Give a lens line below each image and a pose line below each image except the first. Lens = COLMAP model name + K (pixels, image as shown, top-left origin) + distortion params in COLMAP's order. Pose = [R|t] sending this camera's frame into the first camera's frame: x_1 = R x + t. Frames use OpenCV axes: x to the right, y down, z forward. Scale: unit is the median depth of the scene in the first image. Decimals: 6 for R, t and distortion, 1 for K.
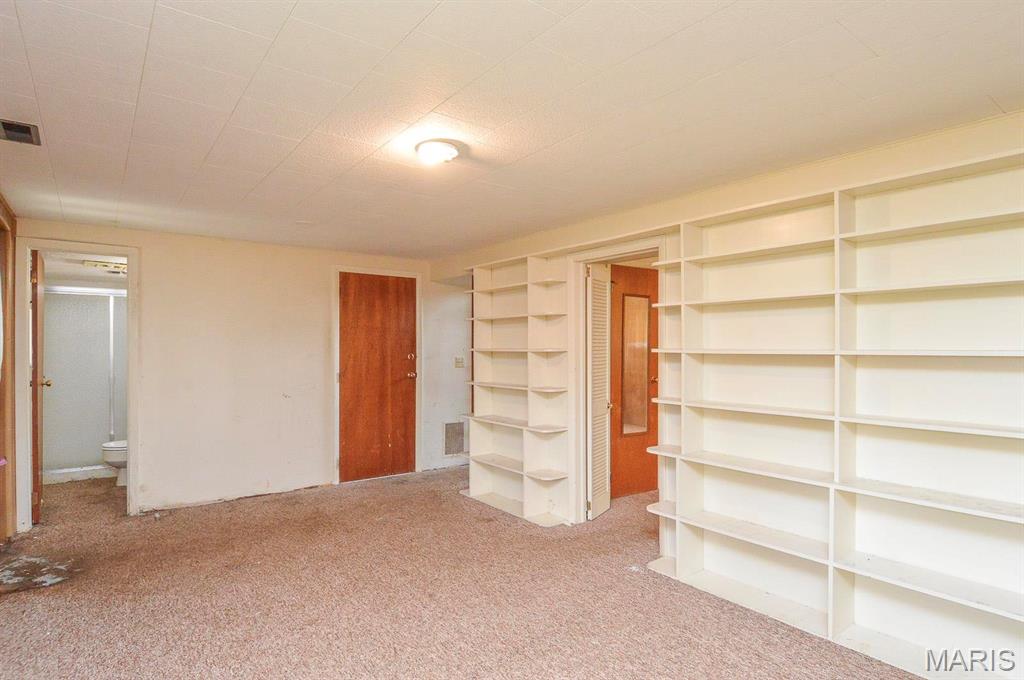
lens RADIAL K [[553.7, 0, 511.5], [0, 553.7, 342.7], [0, 0, 1]] dist [0.001581, -0.006393]
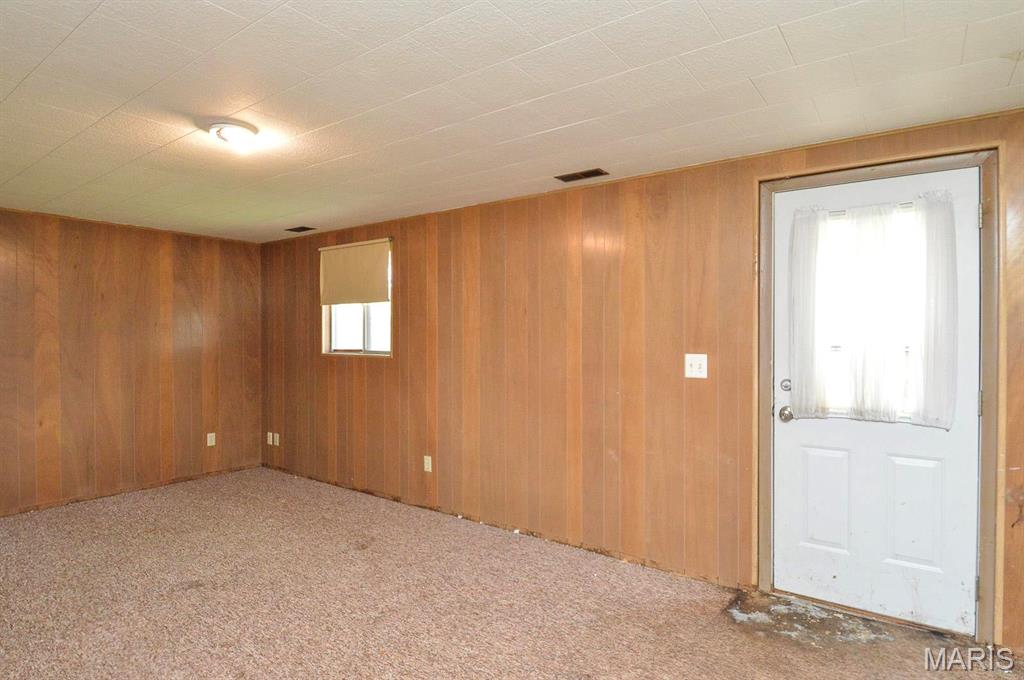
lens RADIAL K [[553.7, 0, 512.6], [0, 553.7, 337.5], [0, 0, 1]] dist [0.001581, -0.006393]
pose [[-0.957016, 0.004863, -0.289993, -0.259310], [0.004651, 0.999988, 0.001422, 0.009490], [0.289997, 0.000012, -0.957028, 1.678966]]
